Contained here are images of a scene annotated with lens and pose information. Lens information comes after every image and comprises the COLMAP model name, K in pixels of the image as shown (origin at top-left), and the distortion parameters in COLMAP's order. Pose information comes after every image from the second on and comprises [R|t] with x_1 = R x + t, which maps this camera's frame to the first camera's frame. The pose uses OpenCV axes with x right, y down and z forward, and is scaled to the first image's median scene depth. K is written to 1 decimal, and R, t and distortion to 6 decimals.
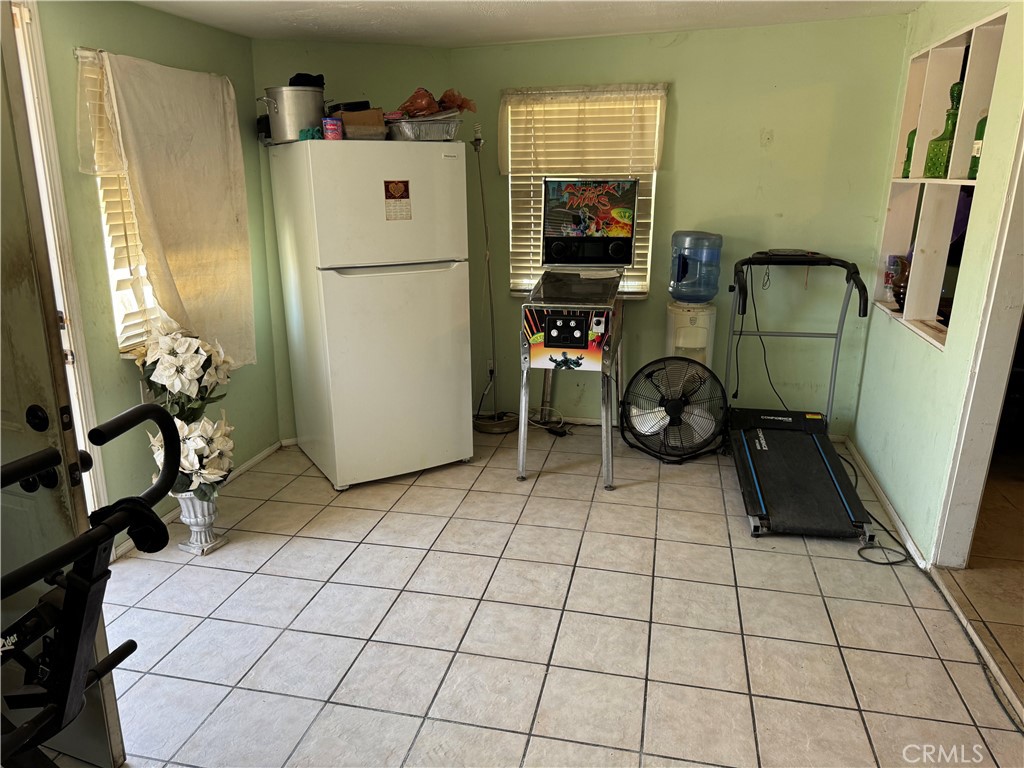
lens RADIAL K [[720.2, 0, 513.3], [0, 720.2, 377.7], [0, 0, 1]] dist [0.076776, -0.103549]
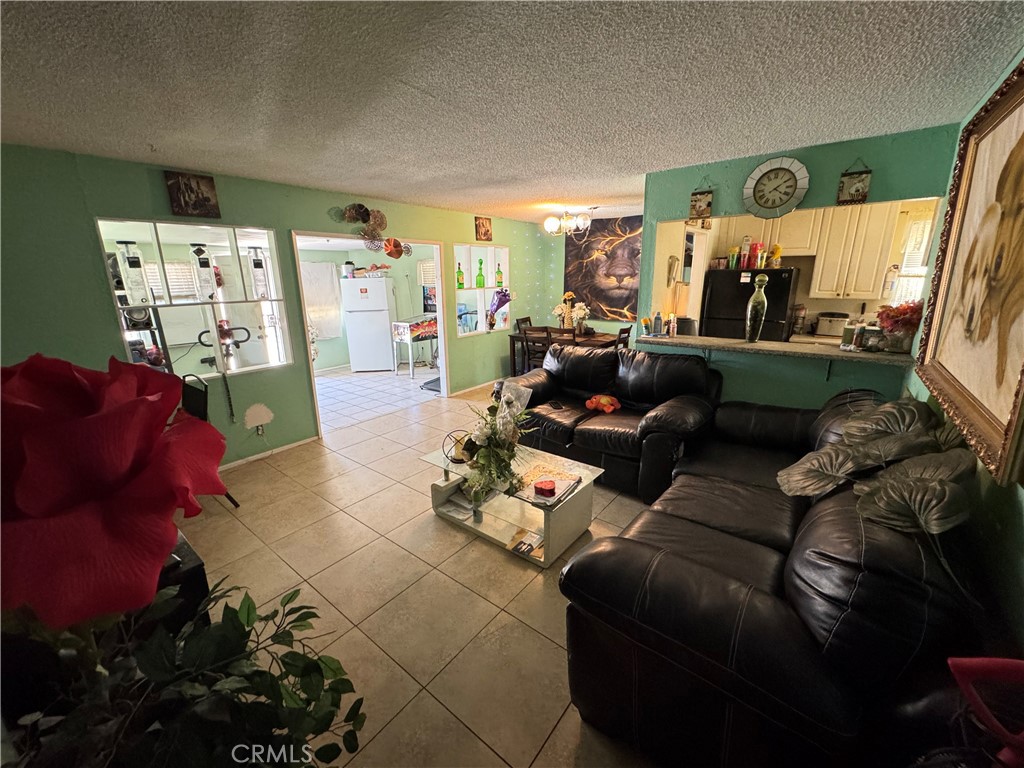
lens RADIAL K [[408.4, 0, 512.0], [0, 408.4, 380.9], [0, 0, 1]] dist [-0.002518, -0.000589]
pose [[0.904372, 0.087211, -0.417739, 1.558616], [-0.095202, 0.995456, 0.001714, 0.135034], [0.415991, 0.038219, 0.908565, -0.617312]]
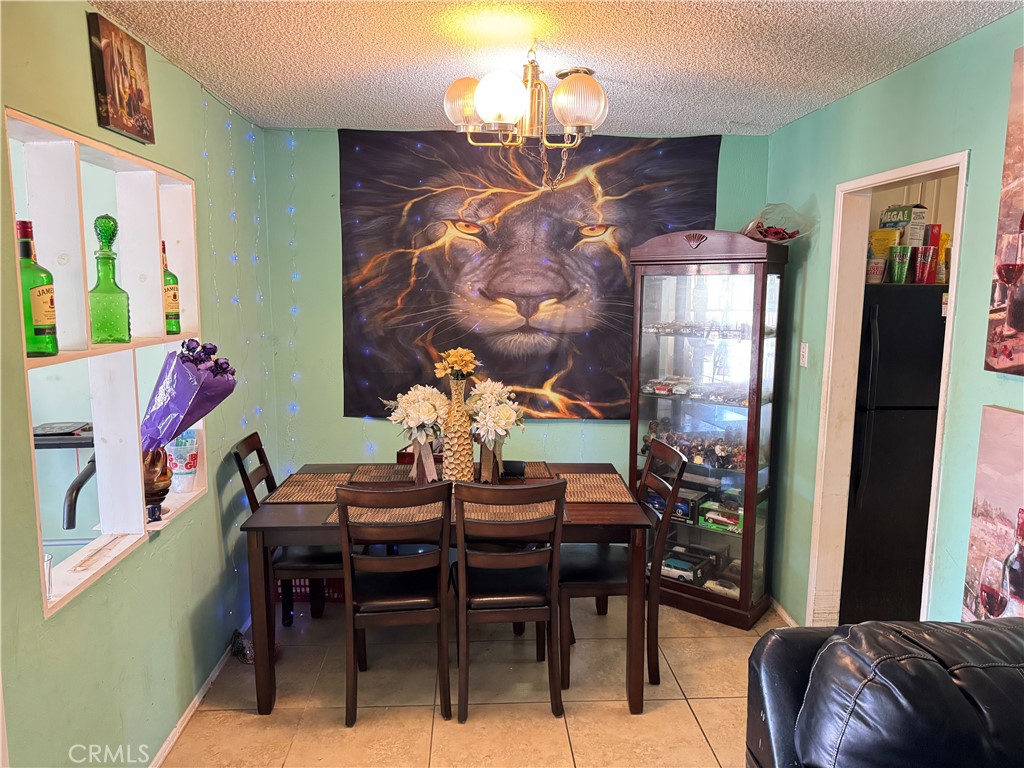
lens RADIAL K [[723.6, 0, 512.0], [0, 723.6, 384.0], [0, 0, 1]] dist [0.071973, -0.097770]
pose [[0.954745, -0.044250, 0.294116, 0.768490], [0.084994, 0.988226, -0.127225, -0.107856], [-0.285023, 0.146465, 0.947264, 0.208890]]
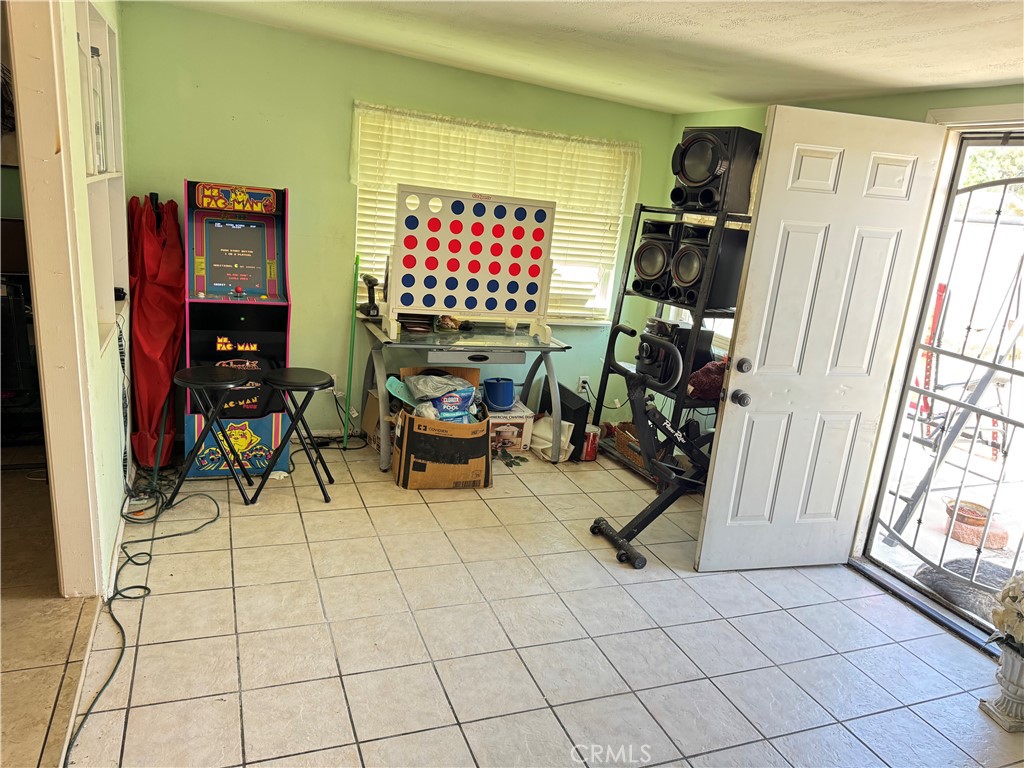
lens RADIAL K [[730.6, 0, 524.5], [0, 730.6, 386.0], [0, 0, 1]] dist [0.093491, -0.134574]
pose [[-0.811494, 0.065984, -0.580623, 0.476130], [-0.260227, 0.848841, 0.460164, -0.326784], [0.523220, 0.524514, -0.671659, 1.066678]]
